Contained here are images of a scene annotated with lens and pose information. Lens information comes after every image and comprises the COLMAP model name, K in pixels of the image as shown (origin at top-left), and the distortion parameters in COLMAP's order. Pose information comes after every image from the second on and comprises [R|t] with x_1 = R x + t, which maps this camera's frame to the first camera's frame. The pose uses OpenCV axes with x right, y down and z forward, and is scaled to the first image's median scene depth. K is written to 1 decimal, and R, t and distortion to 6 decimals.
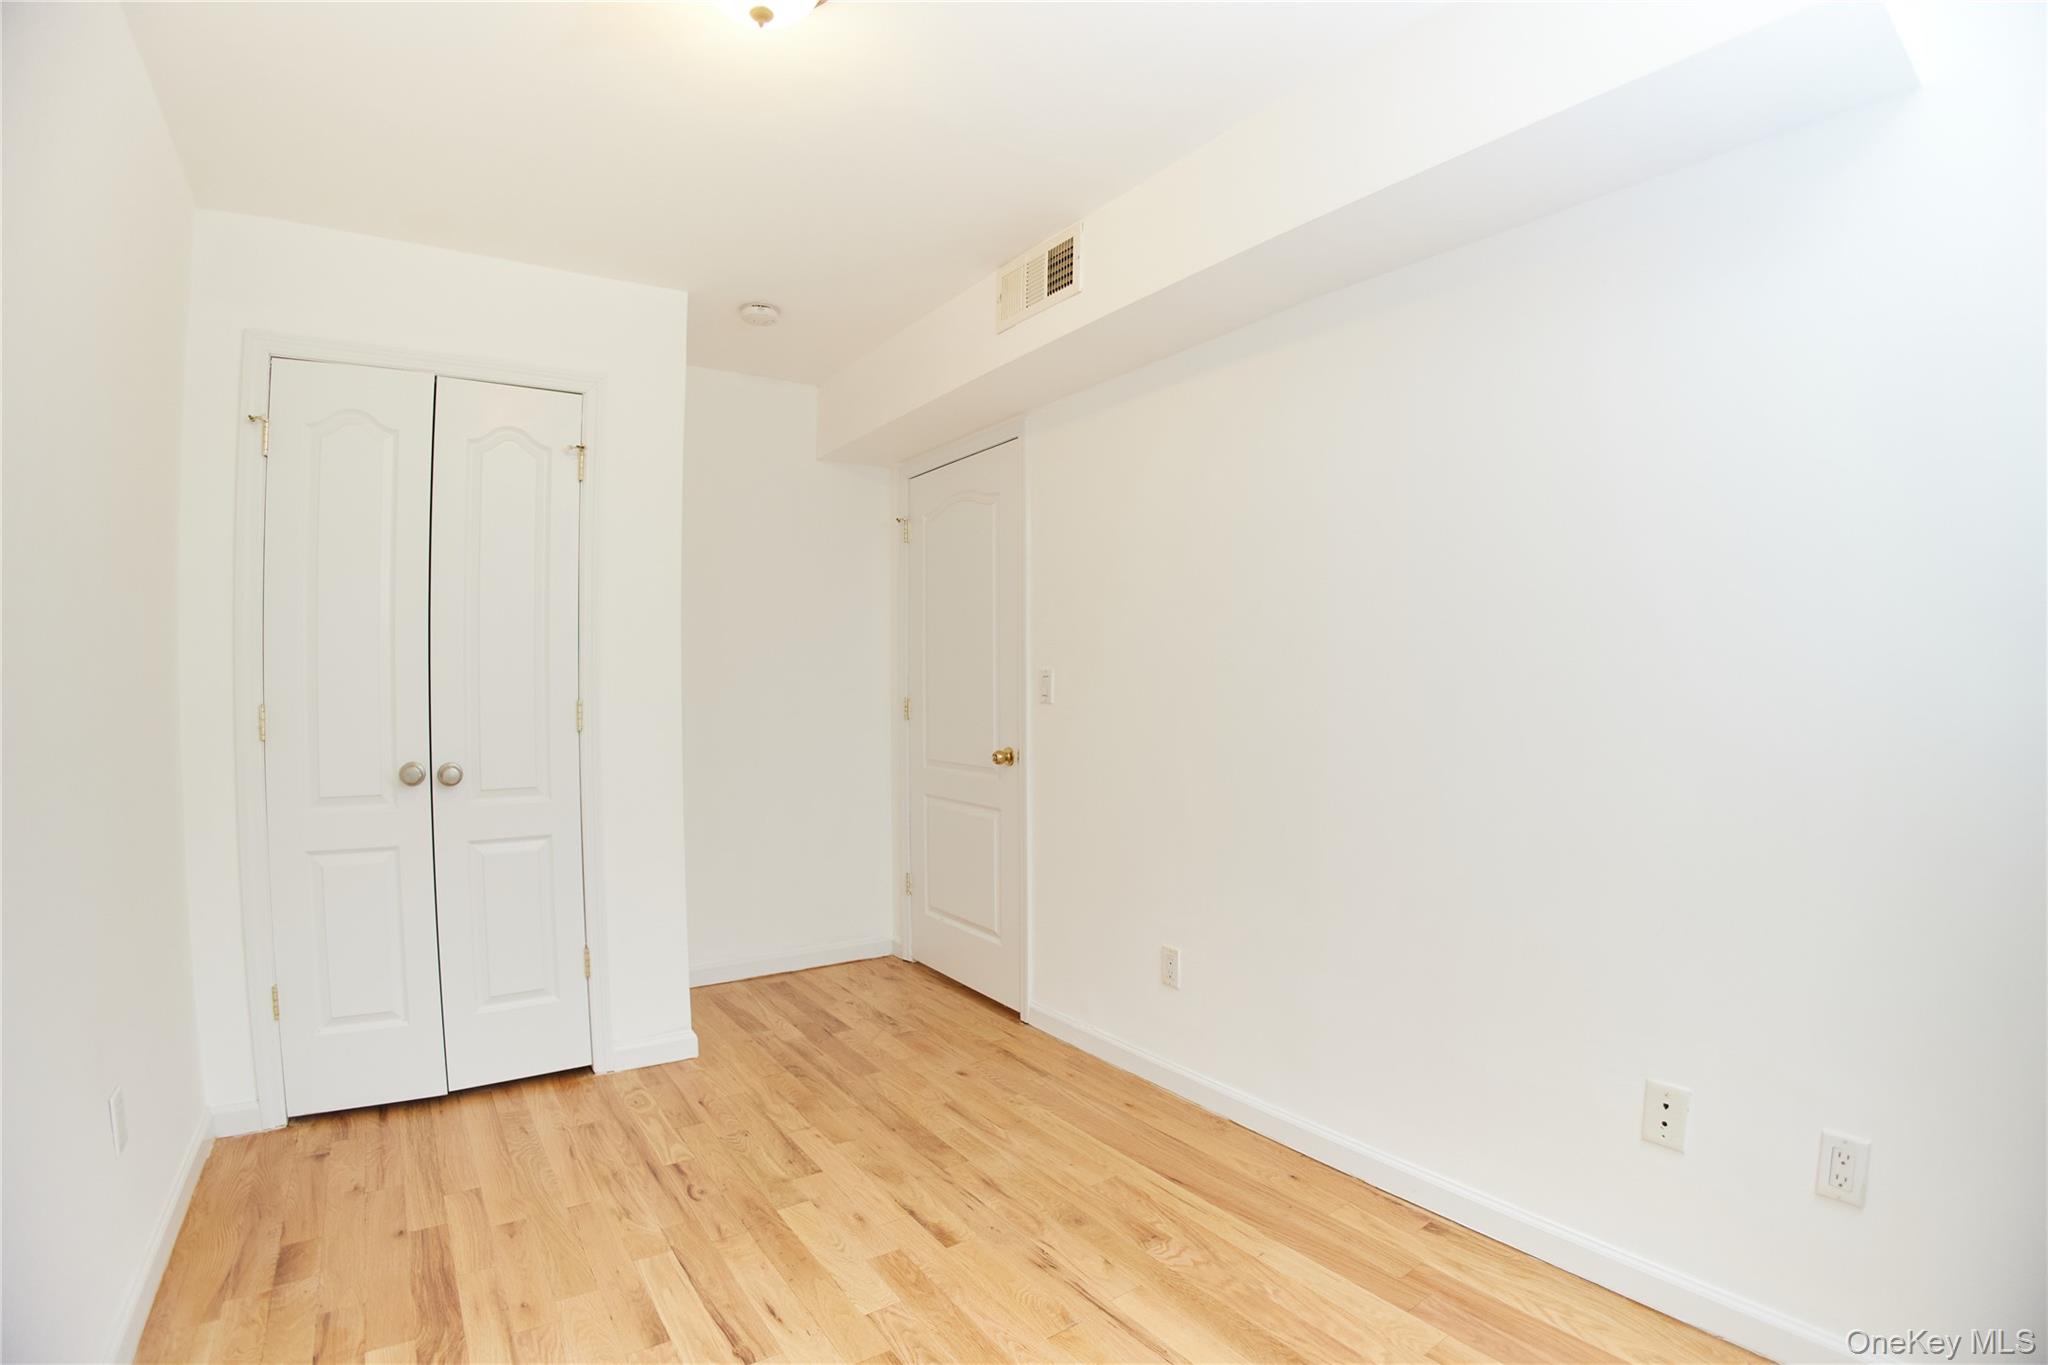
lens RADIAL K [[1006.4, 0, 1033.3], [0, 1006.4, 676.6], [0, 0, 1]] dist [-0.127655, 0.028773]
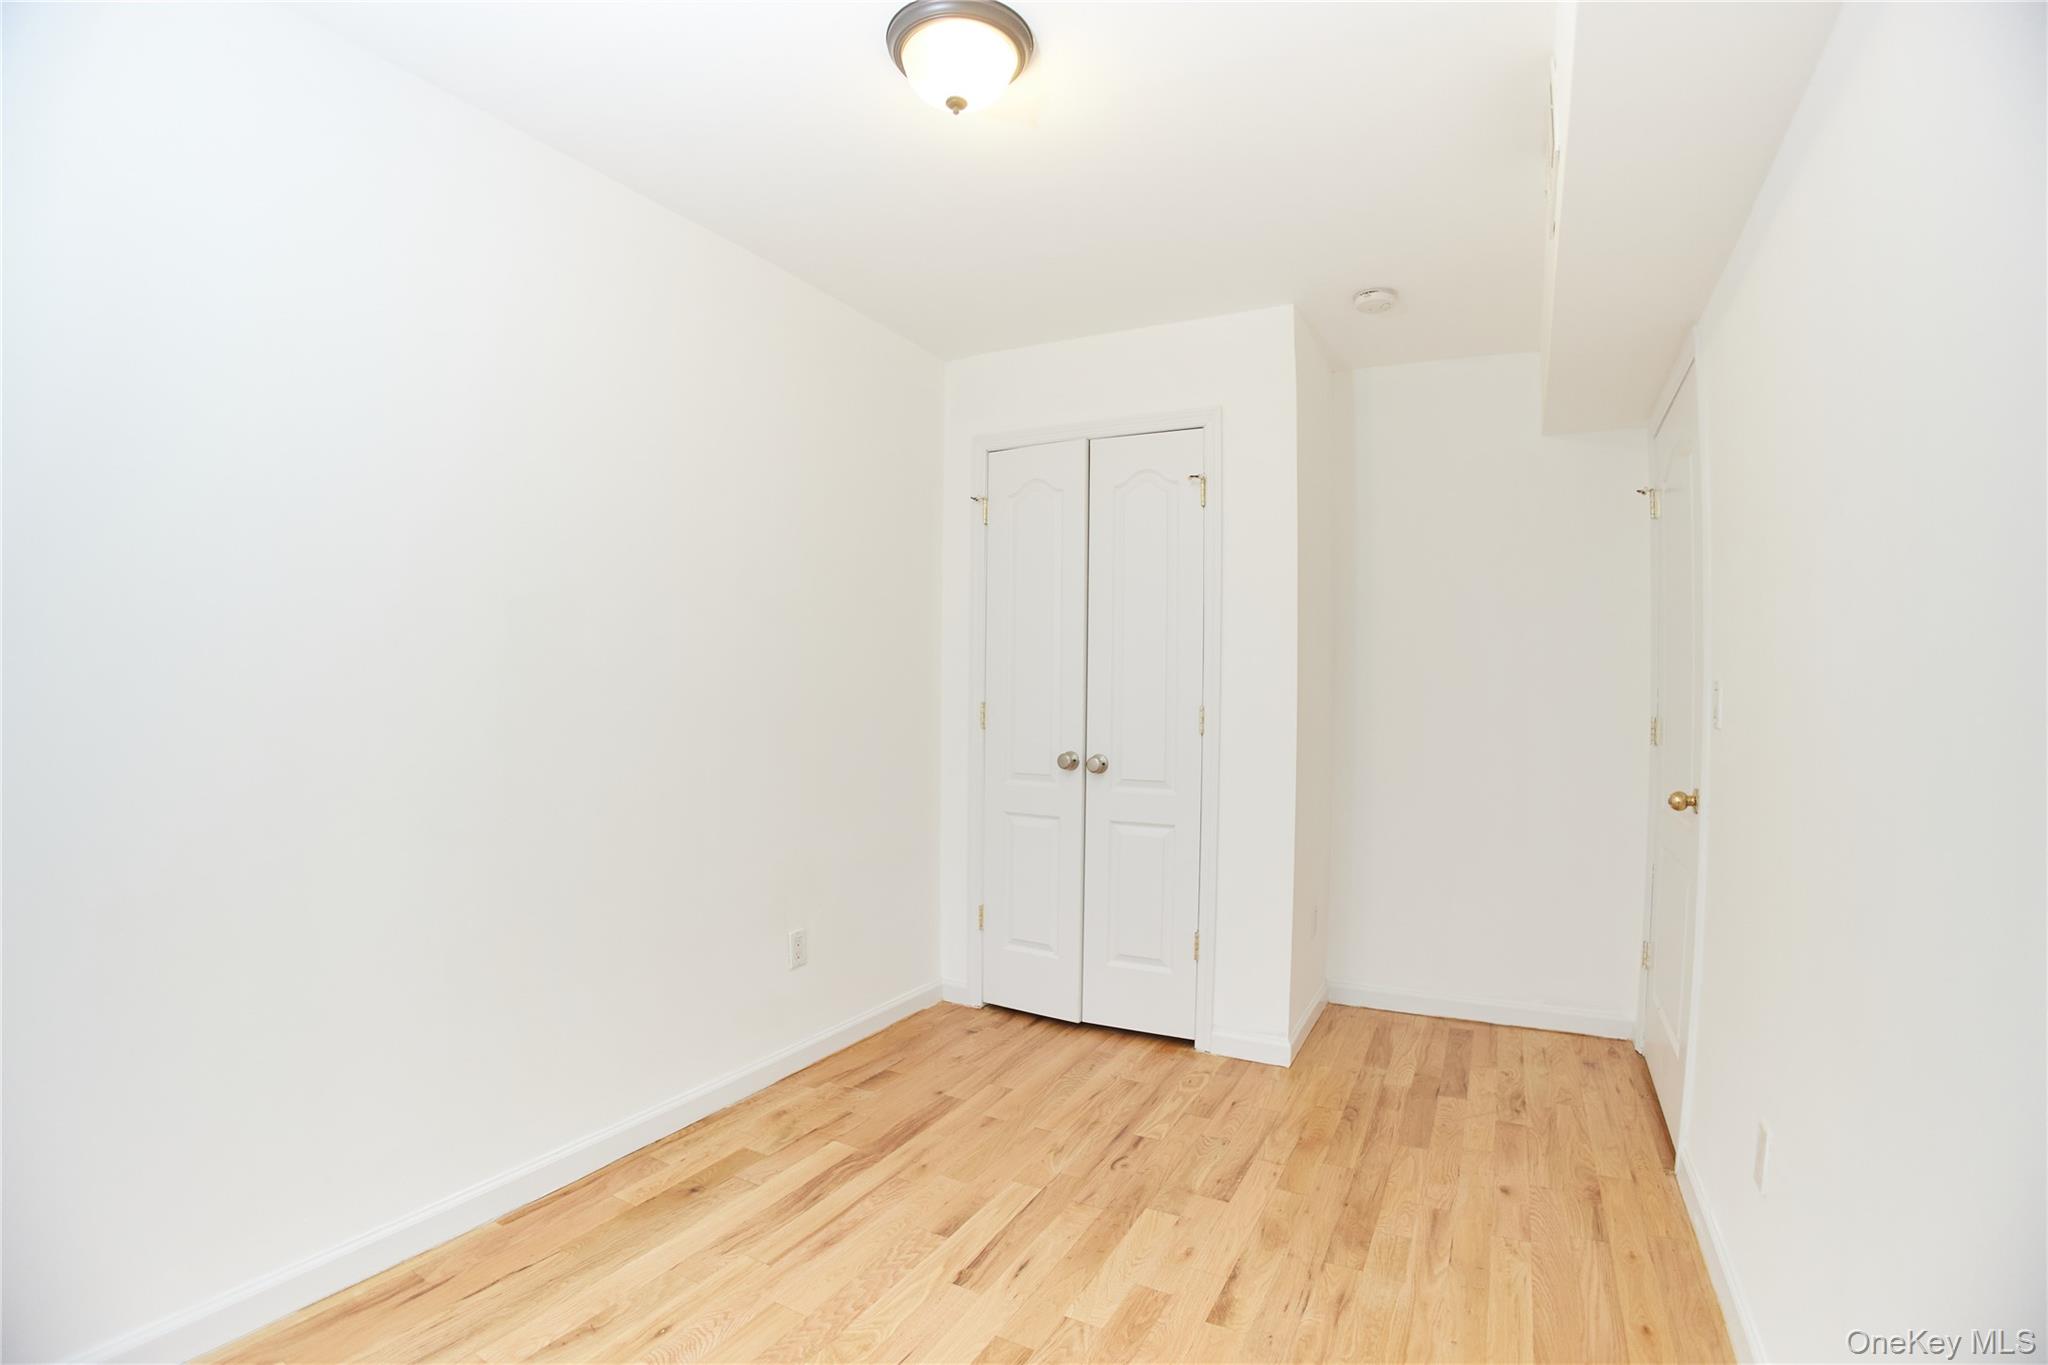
lens RADIAL K [[1006.4, 0, 1033.3], [0, 1006.4, 676.6], [0, 0, 1]] dist [-0.127655, 0.028773]
pose [[0.396762, -0.018044, -0.917744, 0.545246], [0.000081, 0.999807, -0.019622, 0.013984], [0.917921, 0.007711, 0.396688, 0.416274]]
